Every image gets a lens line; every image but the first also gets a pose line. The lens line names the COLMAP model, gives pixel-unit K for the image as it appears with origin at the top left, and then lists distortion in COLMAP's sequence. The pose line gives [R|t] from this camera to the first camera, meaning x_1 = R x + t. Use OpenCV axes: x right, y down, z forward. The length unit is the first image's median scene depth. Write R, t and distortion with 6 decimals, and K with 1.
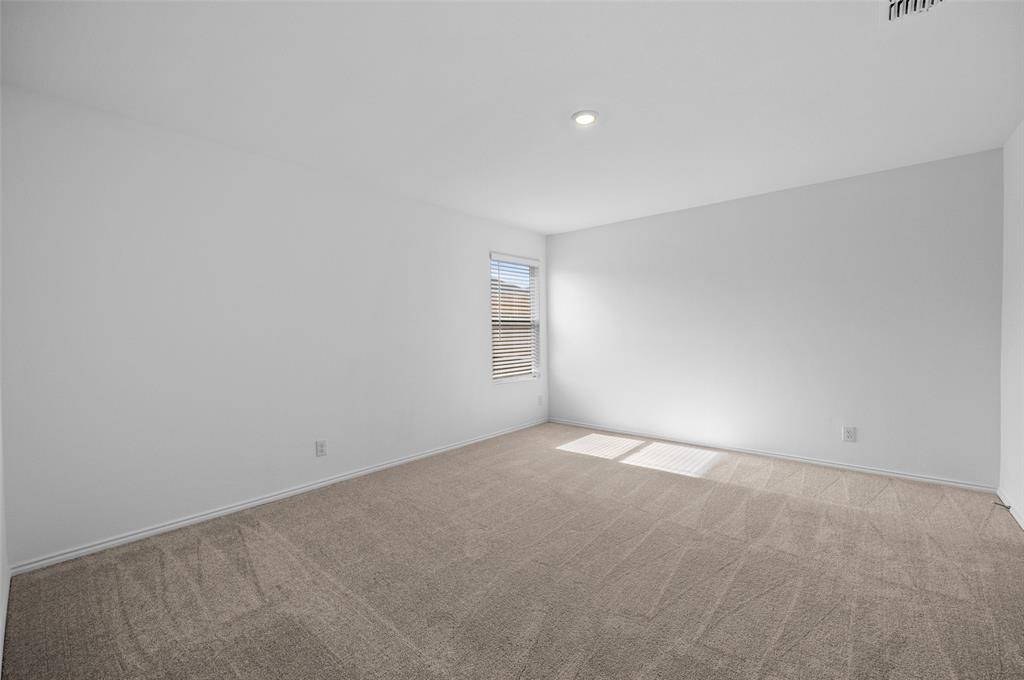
lens RADIAL K [[426.2, 0, 515.6], [0, 426.2, 329.2], [0, 0, 1]] dist [-0.003959, -0.000071]
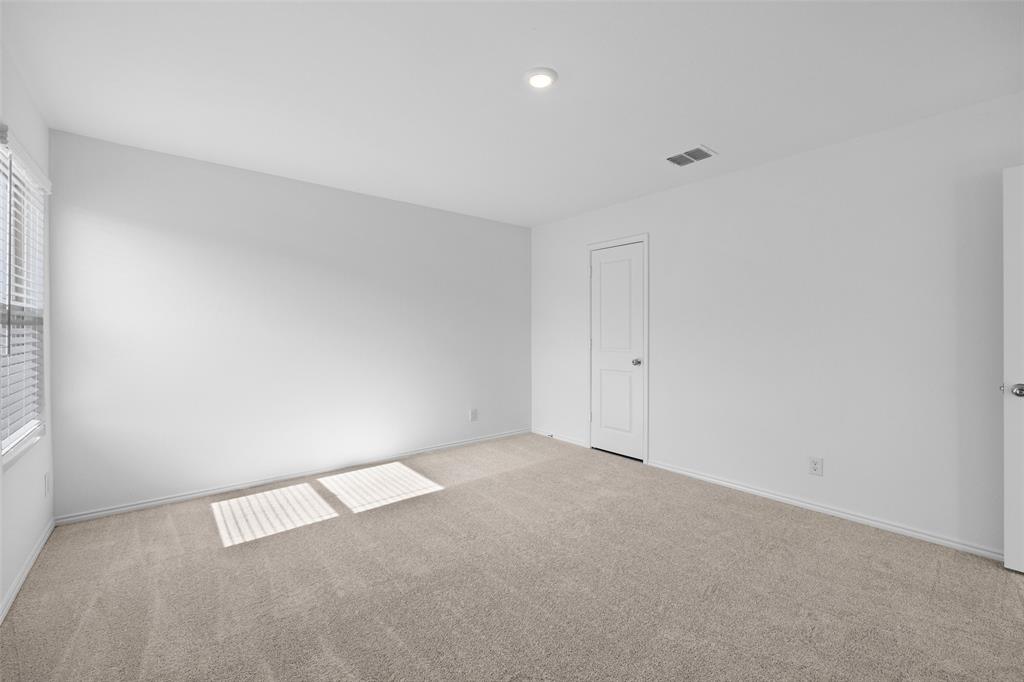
lens RADIAL K [[426.2, 0, 515.6], [0, 426.2, 330.2], [0, 0, 1]] dist [-0.003959, -0.000071]
pose [[0.177114, 0.014448, 0.984084, -0.394212], [-0.003462, 0.999895, -0.014057, 0.008817], [-0.984184, -0.000918, 0.177145, 0.559397]]
